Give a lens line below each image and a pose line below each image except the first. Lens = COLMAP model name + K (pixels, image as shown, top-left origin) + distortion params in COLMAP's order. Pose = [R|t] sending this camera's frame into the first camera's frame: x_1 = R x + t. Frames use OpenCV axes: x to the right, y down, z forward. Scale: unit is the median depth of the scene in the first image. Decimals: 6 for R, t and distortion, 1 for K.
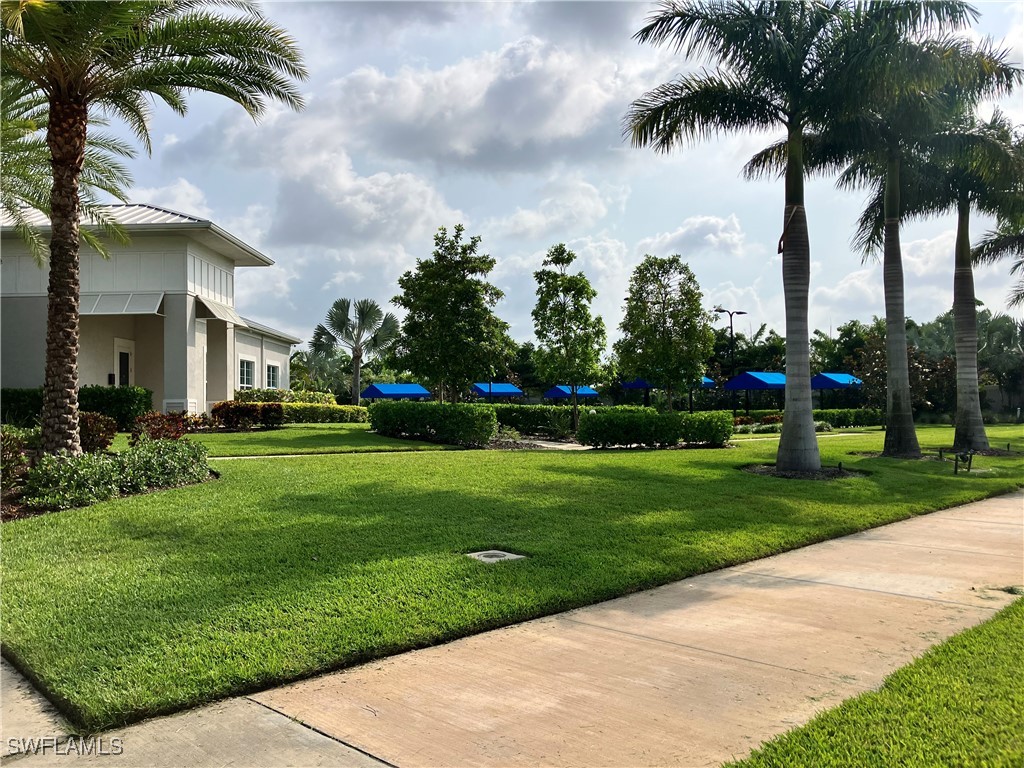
lens RADIAL K [[867.7, 0, 512.4], [0, 867.7, 375.3], [0, 0, 1]] dist [0.033941, -0.017736]
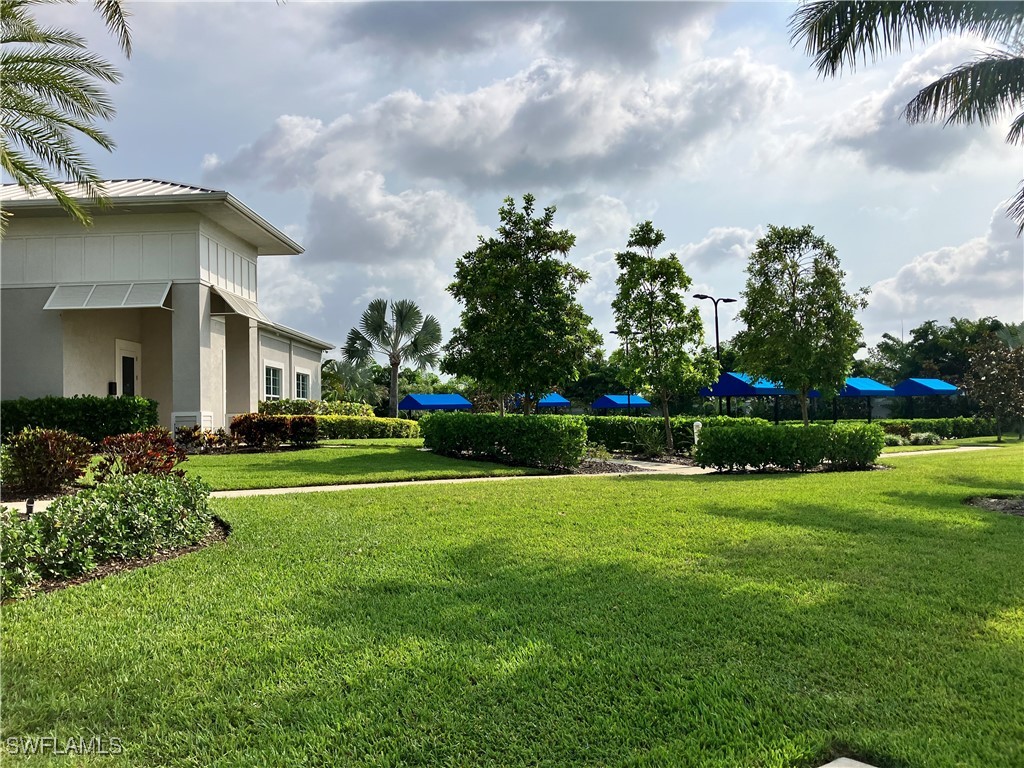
lens RADIAL K [[867.7, 0, 505.3], [0, 867.7, 391.3], [0, 0, 1]] dist [0.033941, -0.017736]
pose [[0.999284, -0.007983, -0.036988, -0.060828], [0.008168, 0.999955, 0.004862, 0.006937], [0.036948, -0.005161, 0.999304, 0.204941]]
